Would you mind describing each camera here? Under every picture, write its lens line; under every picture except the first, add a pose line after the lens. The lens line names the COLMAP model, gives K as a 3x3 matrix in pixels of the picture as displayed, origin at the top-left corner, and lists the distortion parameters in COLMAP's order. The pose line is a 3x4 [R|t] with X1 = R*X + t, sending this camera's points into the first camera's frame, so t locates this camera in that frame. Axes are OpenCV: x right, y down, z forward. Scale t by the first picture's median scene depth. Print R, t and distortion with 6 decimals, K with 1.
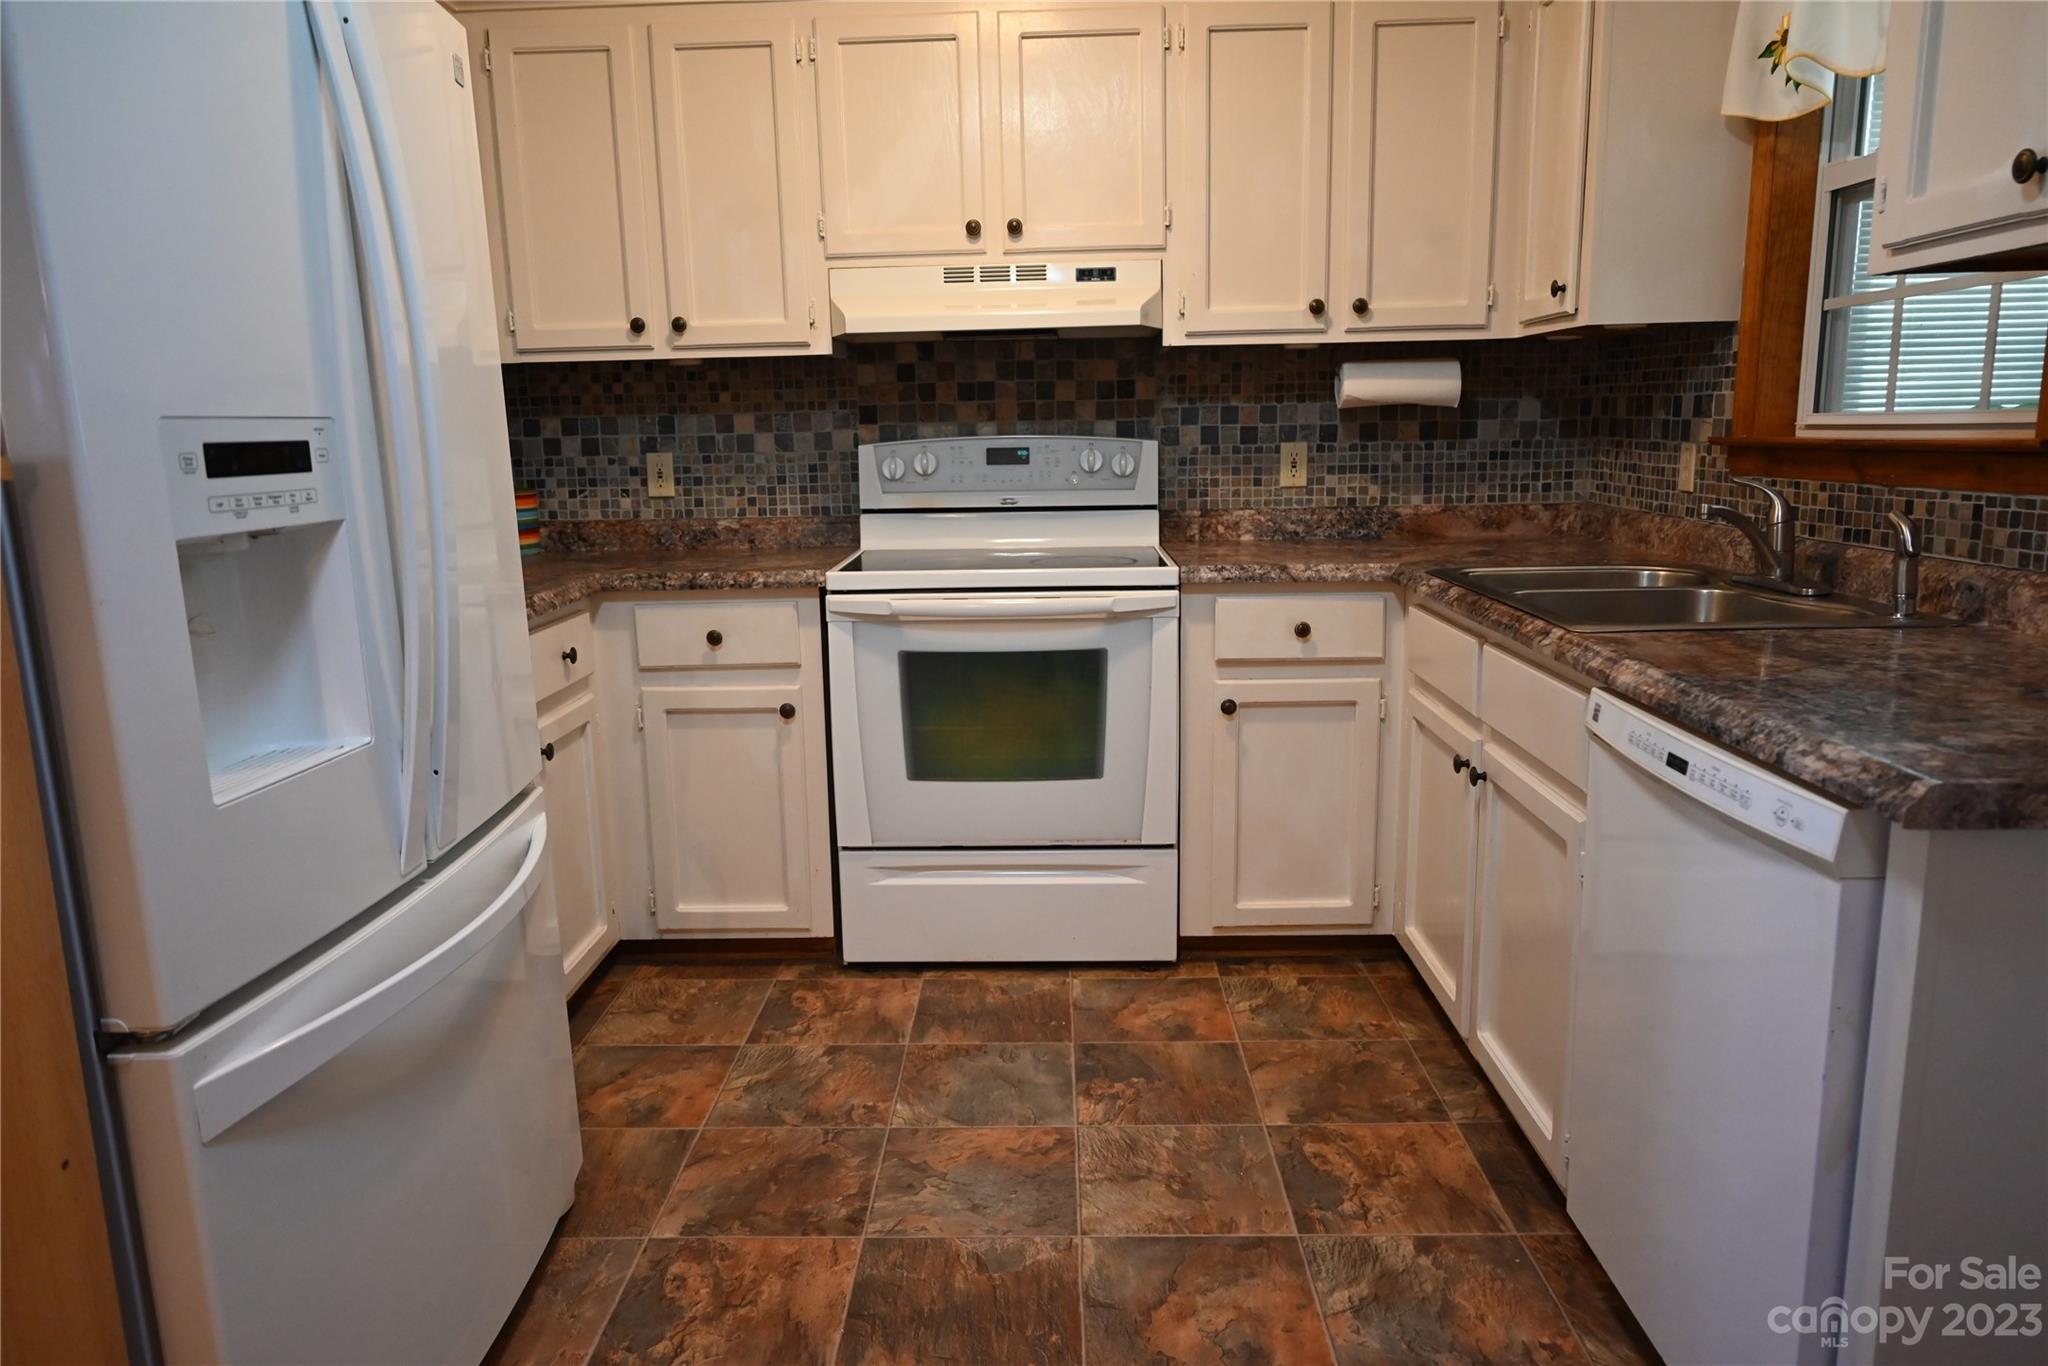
lens RADIAL K [[1380.7, 0, 1015.0], [0, 1380.7, 687.9], [0, 0, 1]] dist [0.002203, 0.001123]
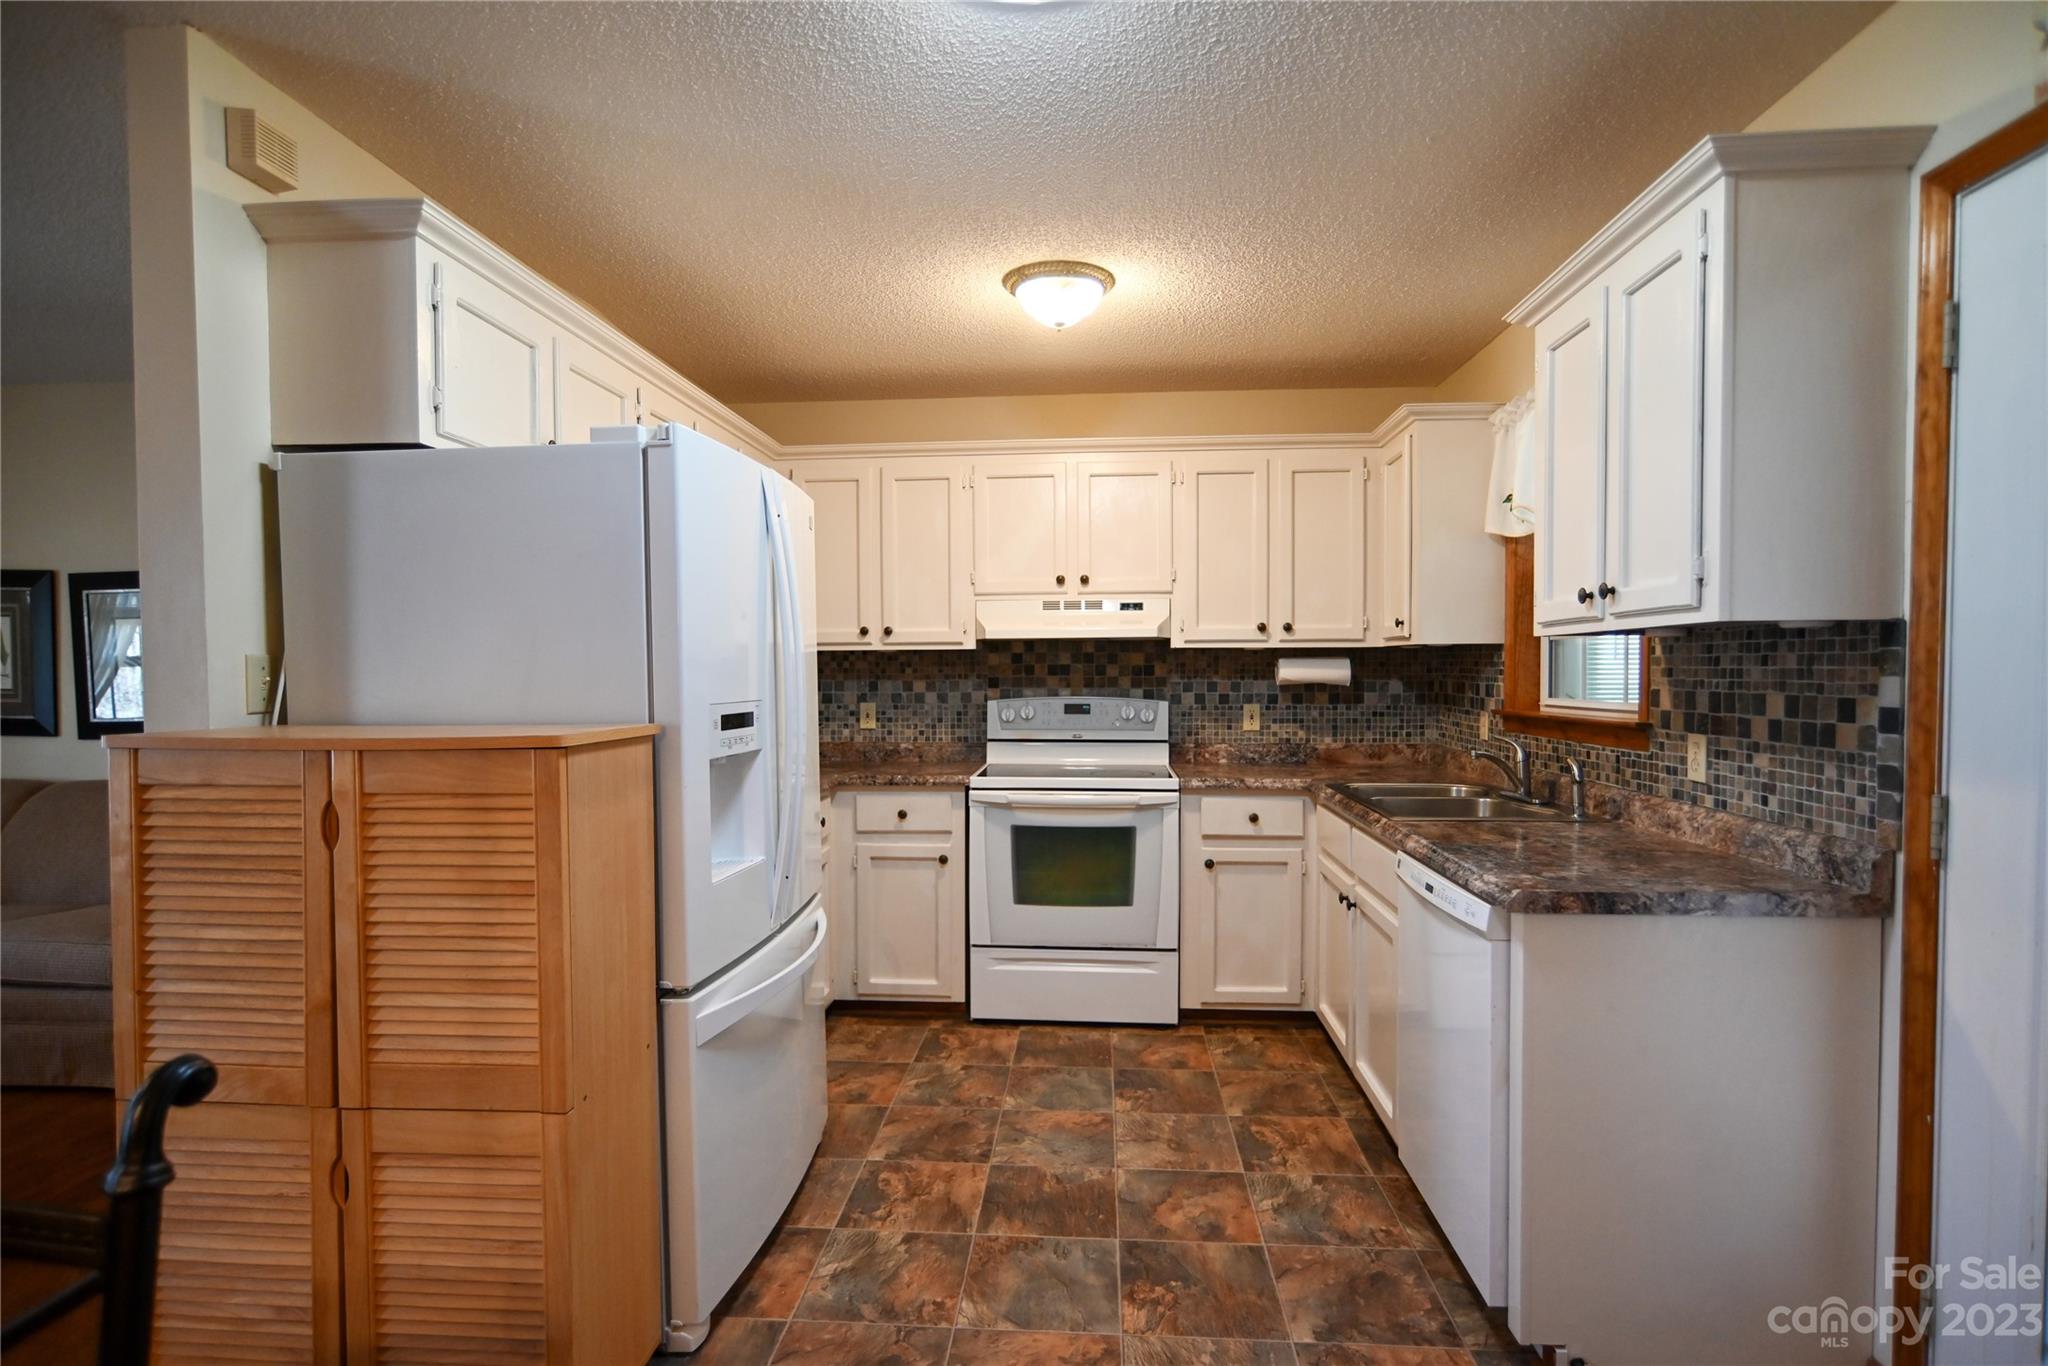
lens RADIAL K [[1019.4, 0, 1025.4], [0, 1019.4, 702.0], [0, 0, 1]] dist [-0.011422, 0.009006]
pose [[0.998769, 0.019037, -0.045810, -0.013715], [-0.025913, 0.987644, -0.154556, 0.017197], [0.042301, 0.155552, 0.986921, -0.250421]]
